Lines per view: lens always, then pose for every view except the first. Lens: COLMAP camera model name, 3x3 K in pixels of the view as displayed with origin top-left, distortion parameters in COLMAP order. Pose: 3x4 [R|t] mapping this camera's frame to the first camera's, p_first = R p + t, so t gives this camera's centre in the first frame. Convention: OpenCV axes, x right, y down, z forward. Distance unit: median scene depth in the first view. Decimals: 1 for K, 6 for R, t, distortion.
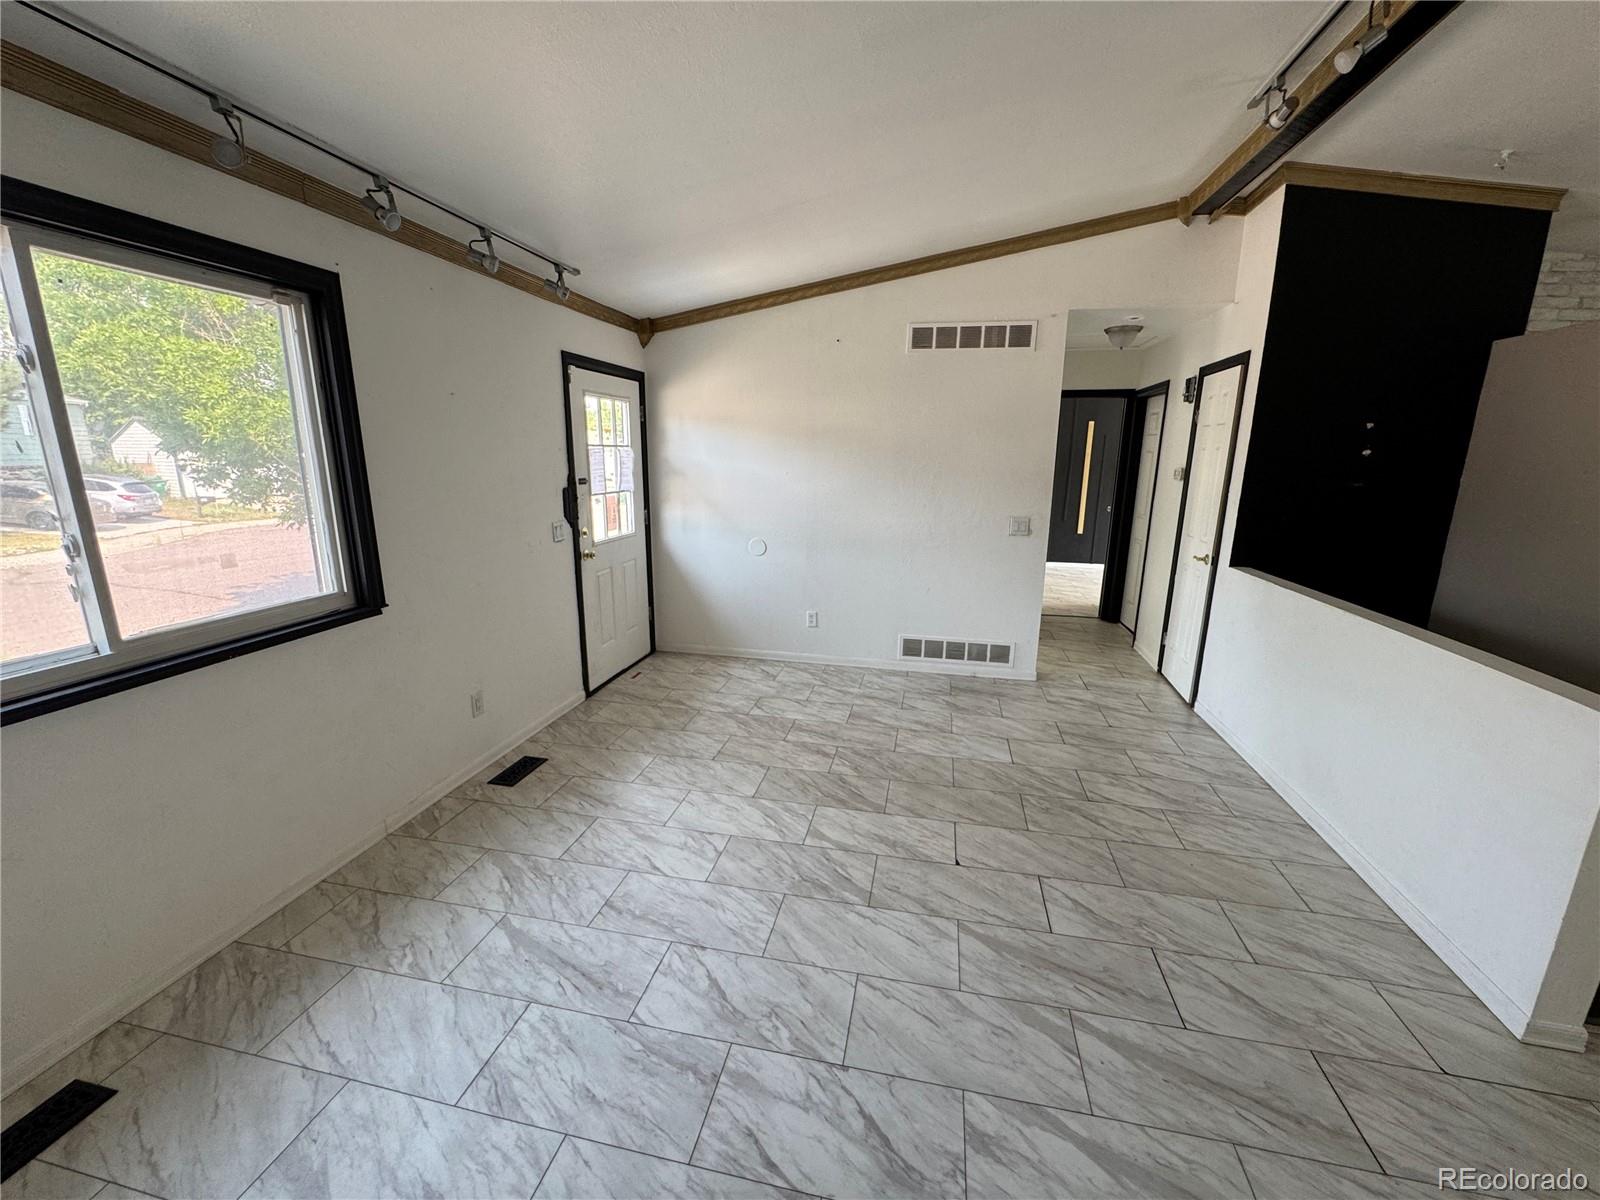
lens RADIAL K [[642.0, 0, 804.0], [0, 642.0, 596.7], [0, 0, 1]] dist [-0.002066, -0.000047]
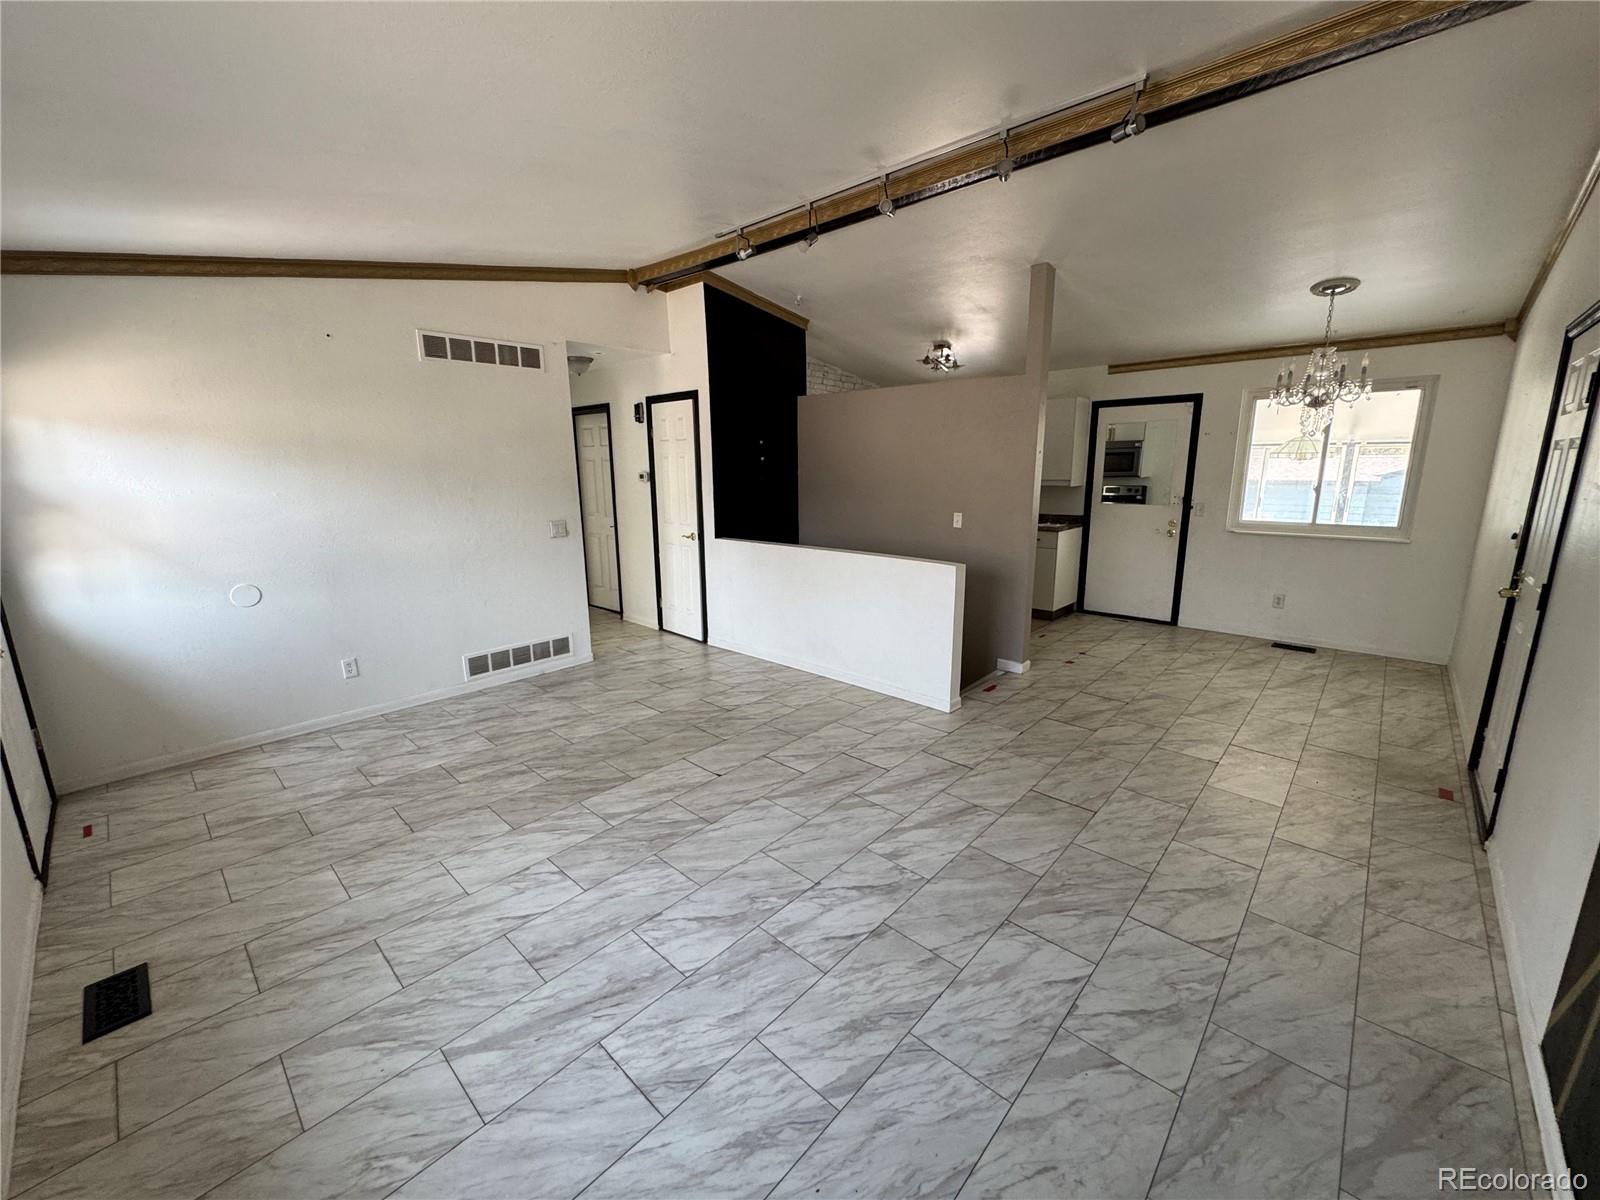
lens RADIAL K [[642.0, 0, 798.3], [0, 642.0, 599.5], [0, 0, 1]] dist [-0.002066, -0.000047]
pose [[0.509166, -0.197074, 0.837802, -0.613843], [0.202623, 0.973519, 0.105856, -0.035695], [-0.836477, 0.115860, 0.535614, 0.102356]]
